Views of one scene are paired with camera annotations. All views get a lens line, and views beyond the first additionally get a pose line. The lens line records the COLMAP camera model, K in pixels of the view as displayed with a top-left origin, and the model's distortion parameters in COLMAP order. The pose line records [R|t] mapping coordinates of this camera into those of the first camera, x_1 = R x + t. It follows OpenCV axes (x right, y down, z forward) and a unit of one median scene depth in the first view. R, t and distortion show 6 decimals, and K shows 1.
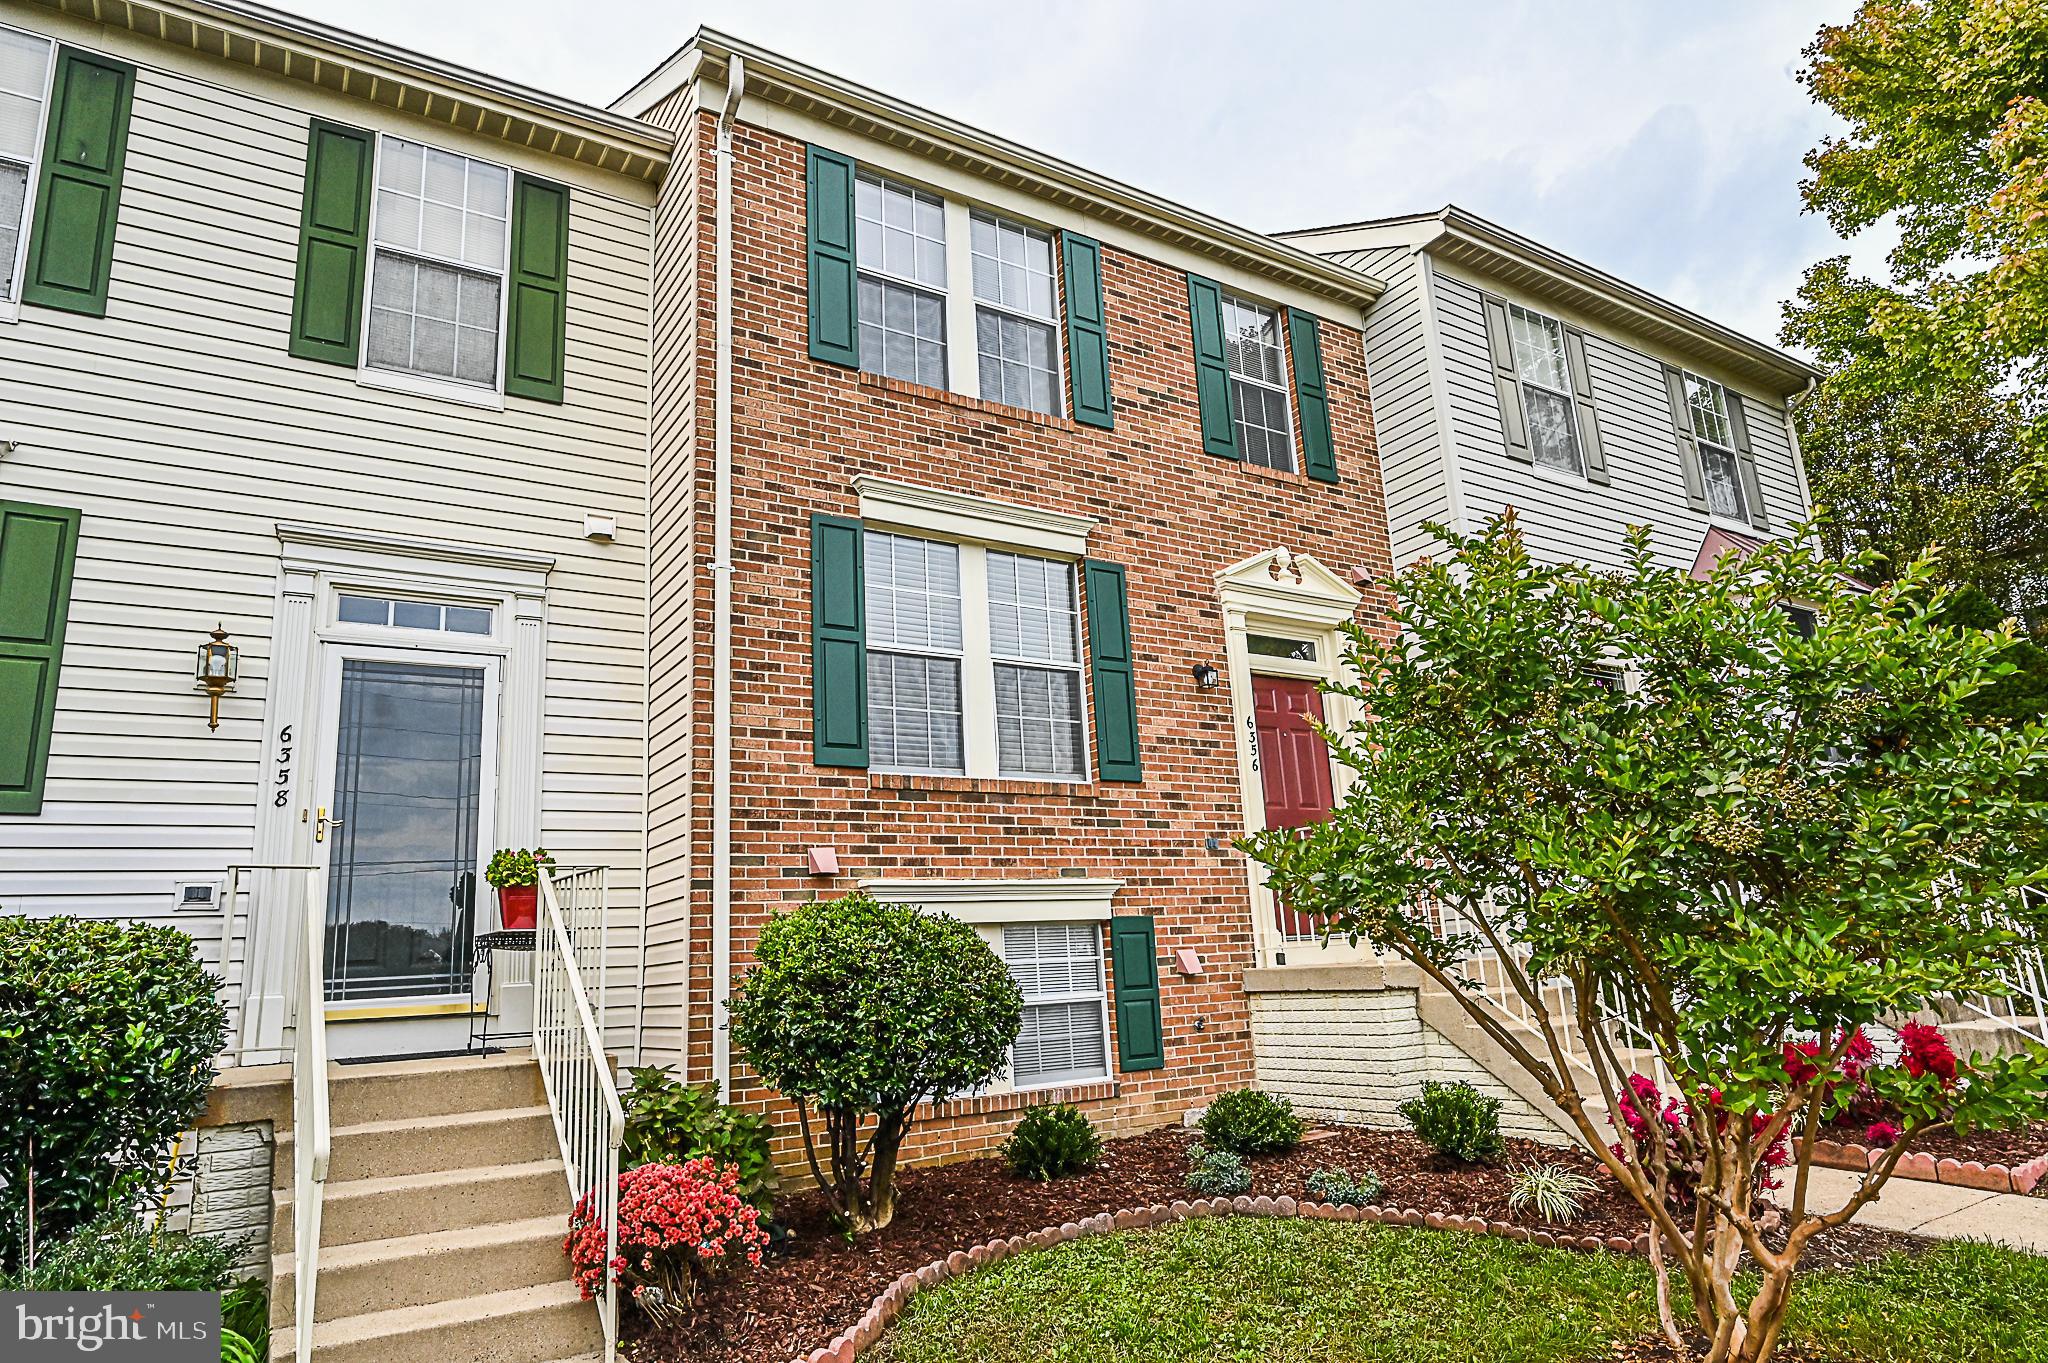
lens RADIAL K [[1224.6, 0, 1019.5], [0, 1224.6, 683.2], [0, 0, 1]] dist [-0.001424, -0.001240]
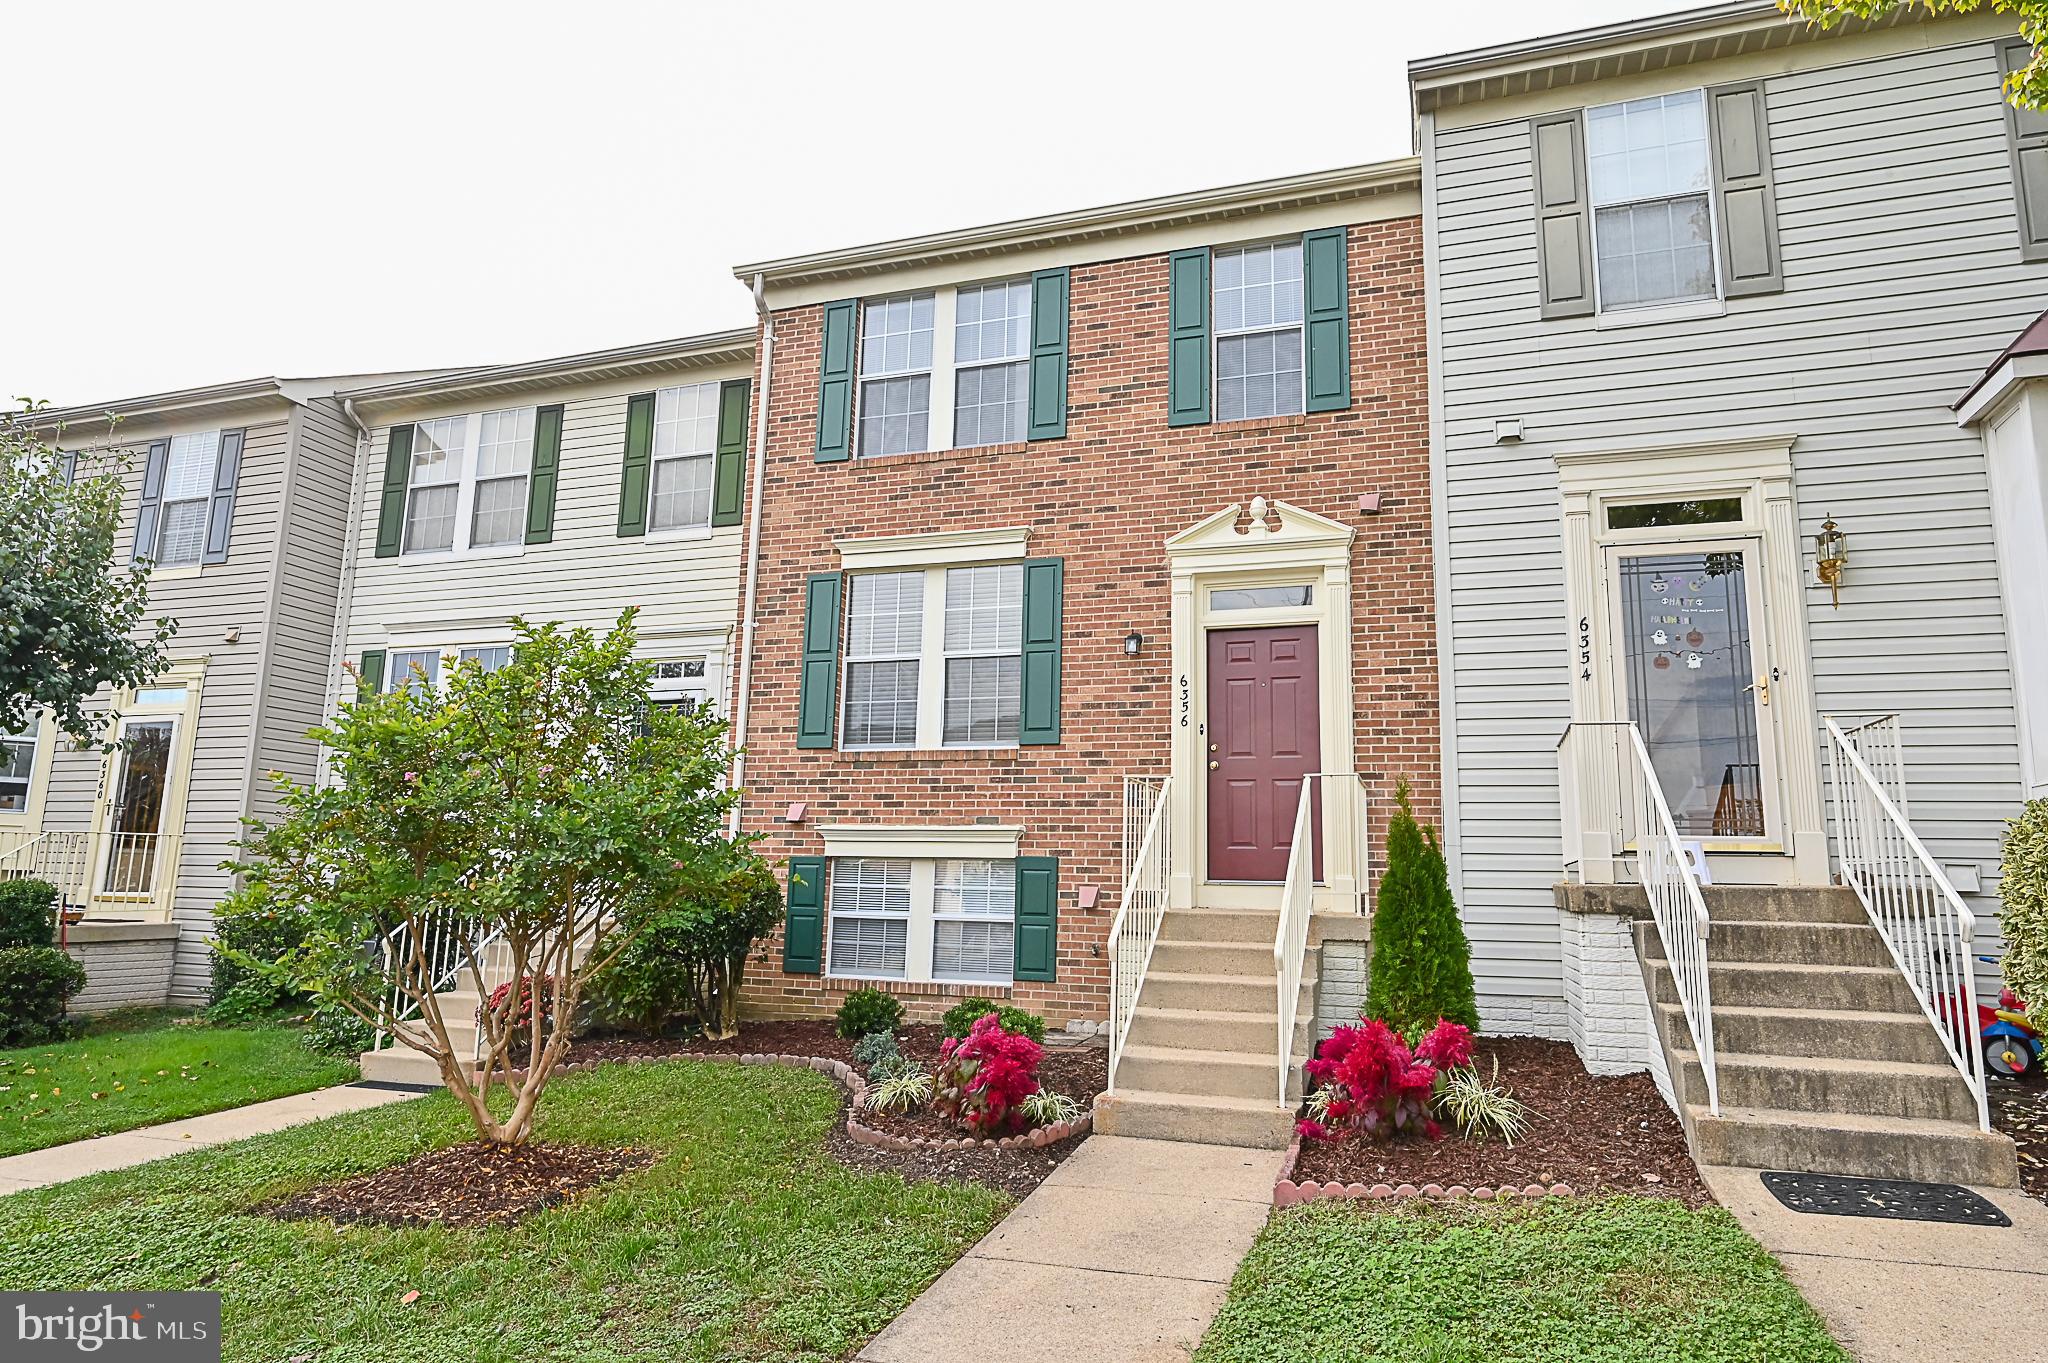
lens RADIAL K [[1224.6, 0, 1021.2], [0, 1224.6, 682.7], [0, 0, 1]] dist [-0.001424, -0.001240]
pose [[0.627772, -0.068590, -0.775369, 1.003236], [0.127314, 0.991744, 0.015348, -0.001103], [0.767915, -0.108350, 0.631322, 0.233323]]
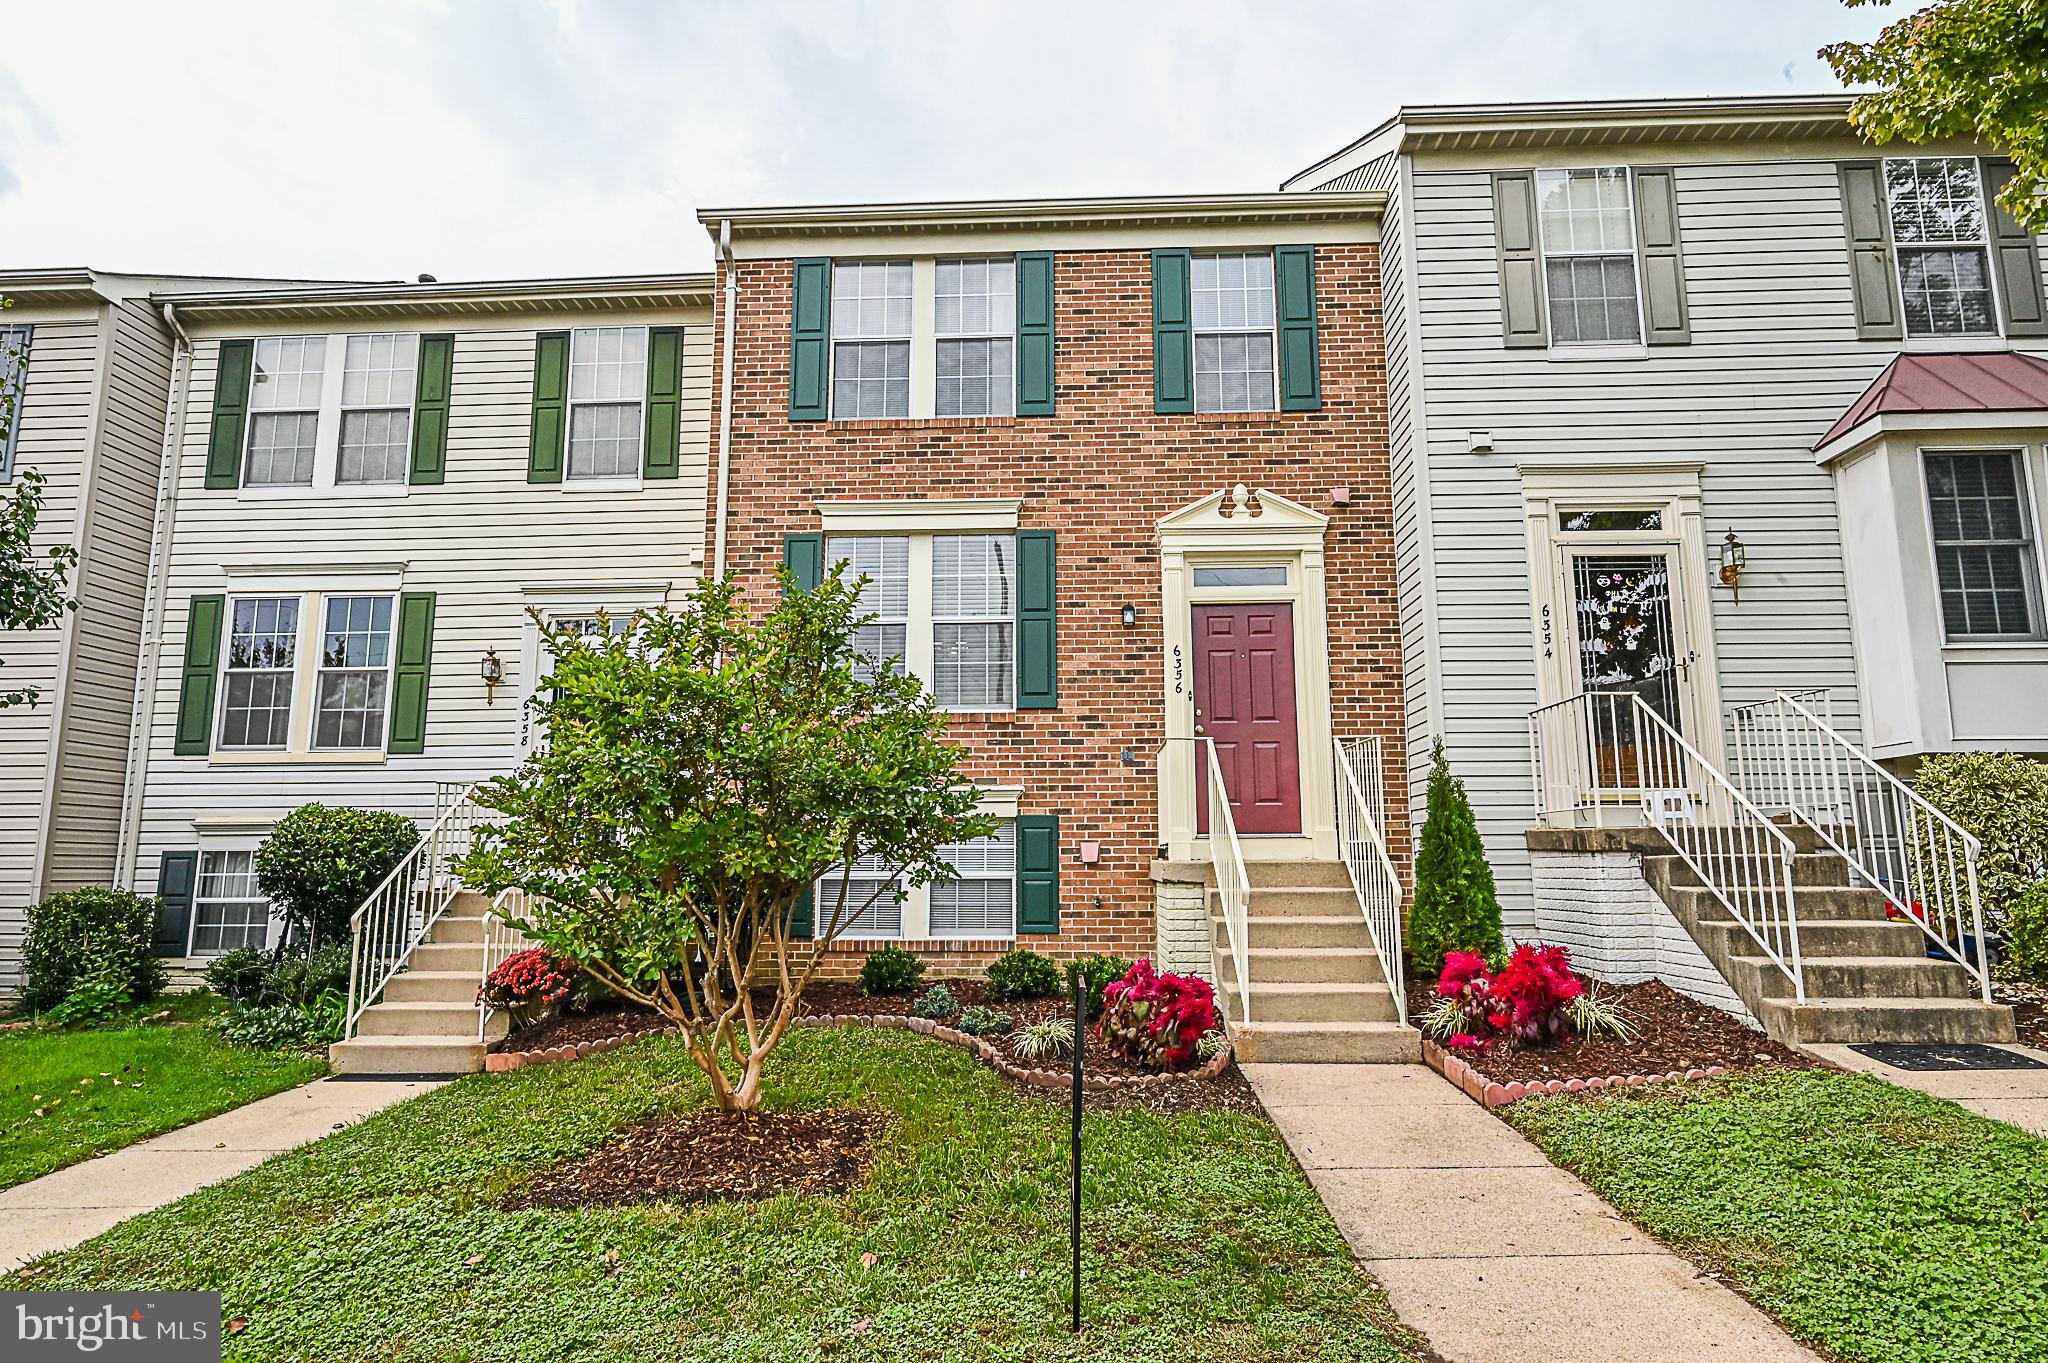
lens RADIAL K [[1188.0, 0, 1018.7], [0, 1188.0, 680.2], [0, 0, 1]] dist [-0.003050, 0.002385]
pose [[0.818650, -0.040470, -0.572866, 0.763712], [0.095245, 0.993267, 0.065941, -0.031030], [0.566340, -0.108545, 0.816992, -0.002704]]
